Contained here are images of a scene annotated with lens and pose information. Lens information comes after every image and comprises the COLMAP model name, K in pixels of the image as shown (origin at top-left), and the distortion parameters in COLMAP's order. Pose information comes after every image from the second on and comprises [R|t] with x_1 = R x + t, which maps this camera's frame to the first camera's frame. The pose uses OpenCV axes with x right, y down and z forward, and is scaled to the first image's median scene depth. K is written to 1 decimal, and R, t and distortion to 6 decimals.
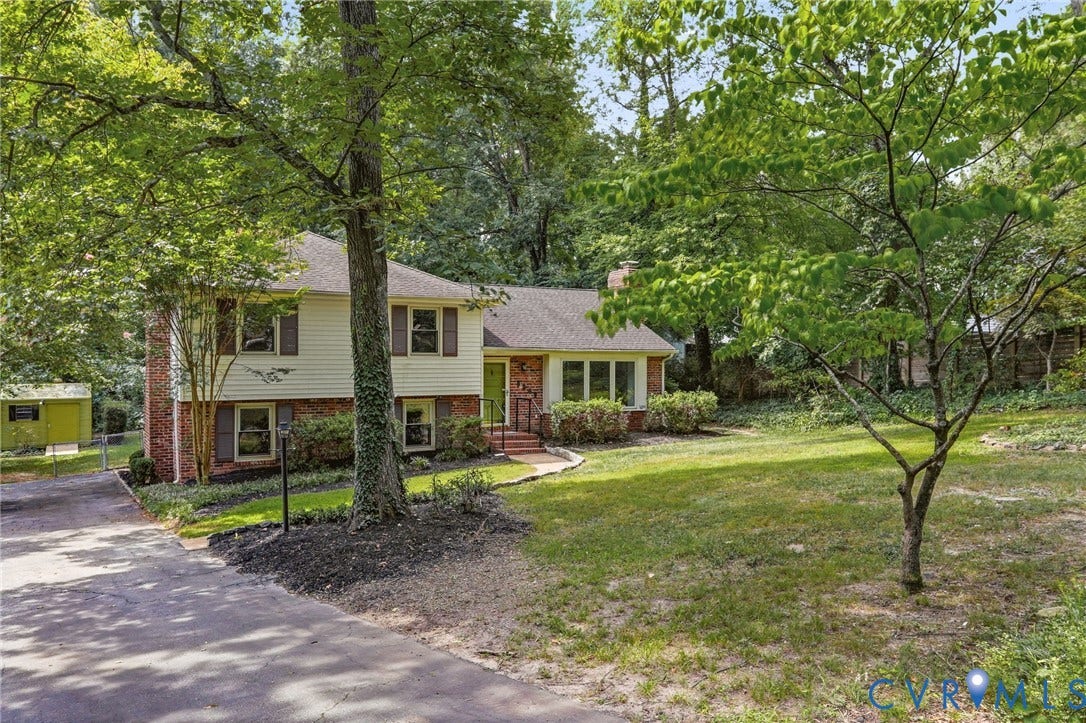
lens RADIAL K [[786.1, 0, 541.9], [0, 786.1, 357.6], [0, 0, 1]] dist [0.005097, 0.000569]
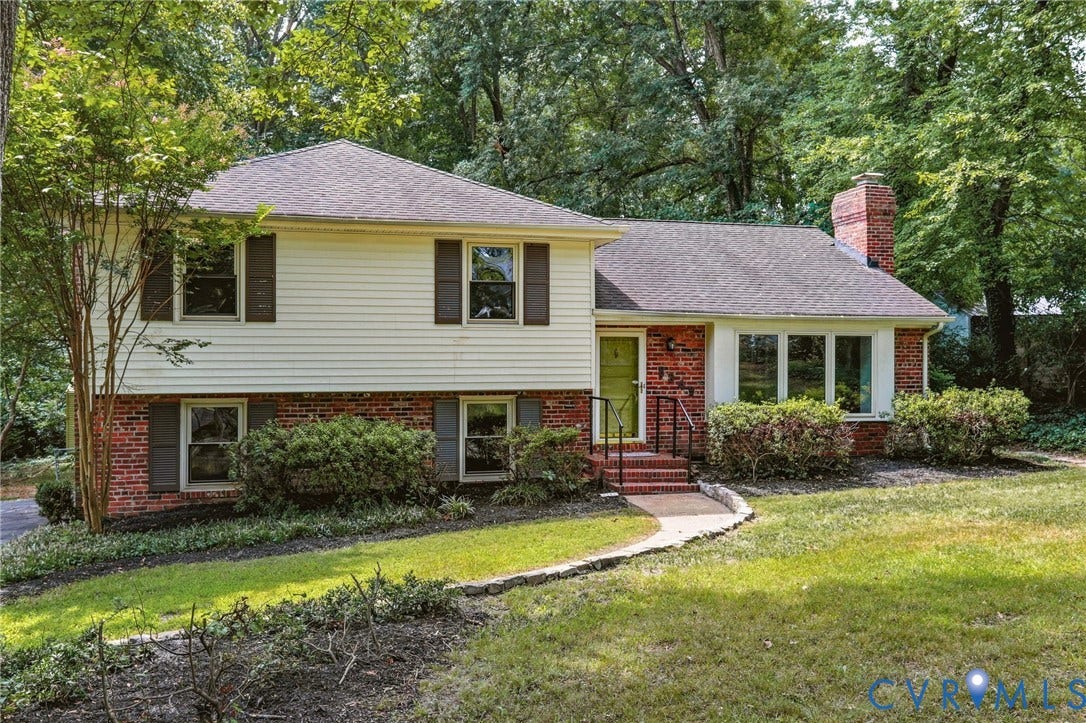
lens RADIAL K [[902.2, 0, 546.8], [0, 902.2, 362.9], [0, 0, 1]] dist [0.013740, -0.021559]
pose [[0.965327, 0.002216, -0.261035, 0.065633], [0.001112, 0.999920, 0.012600, 0.017456], [0.261042, -0.012454, 0.965247, 0.318854]]
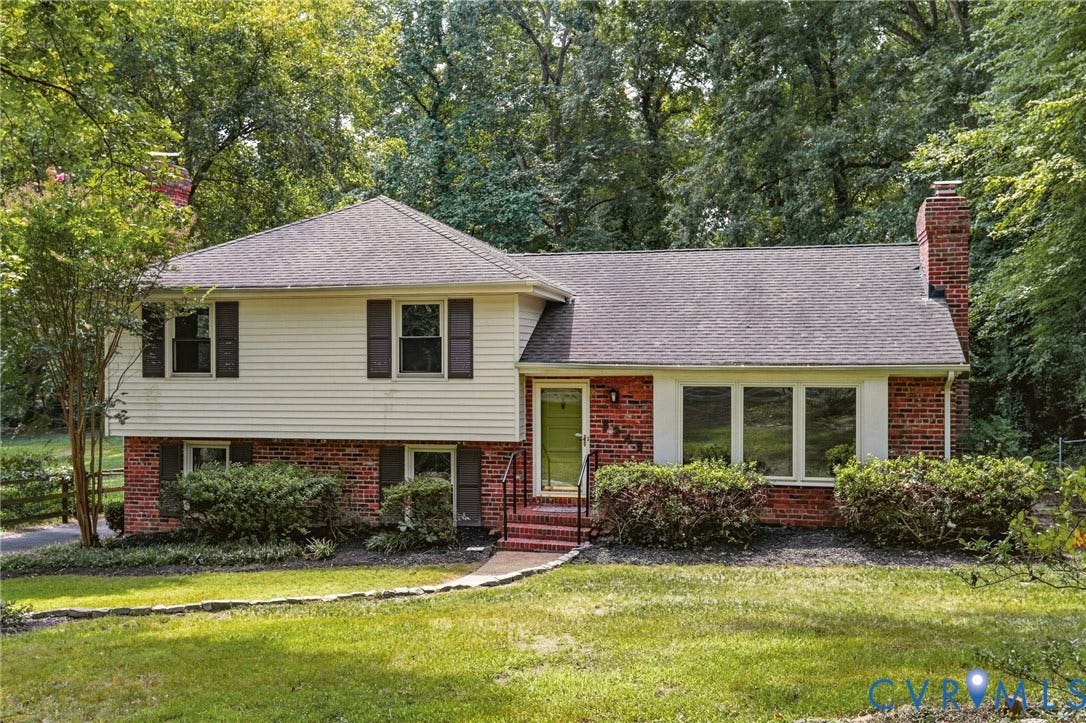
lens RADIAL K [[1059.9, 0, 541.2], [0, 1059.9, 372.7], [0, 0, 1]] dist [-0.005278, 0.000000]
pose [[0.730963, 0.007829, -0.682372, 0.464494], [0.006368, 0.999812, 0.018292, -0.019511], [0.682388, -0.017716, 0.730776, 0.410762]]
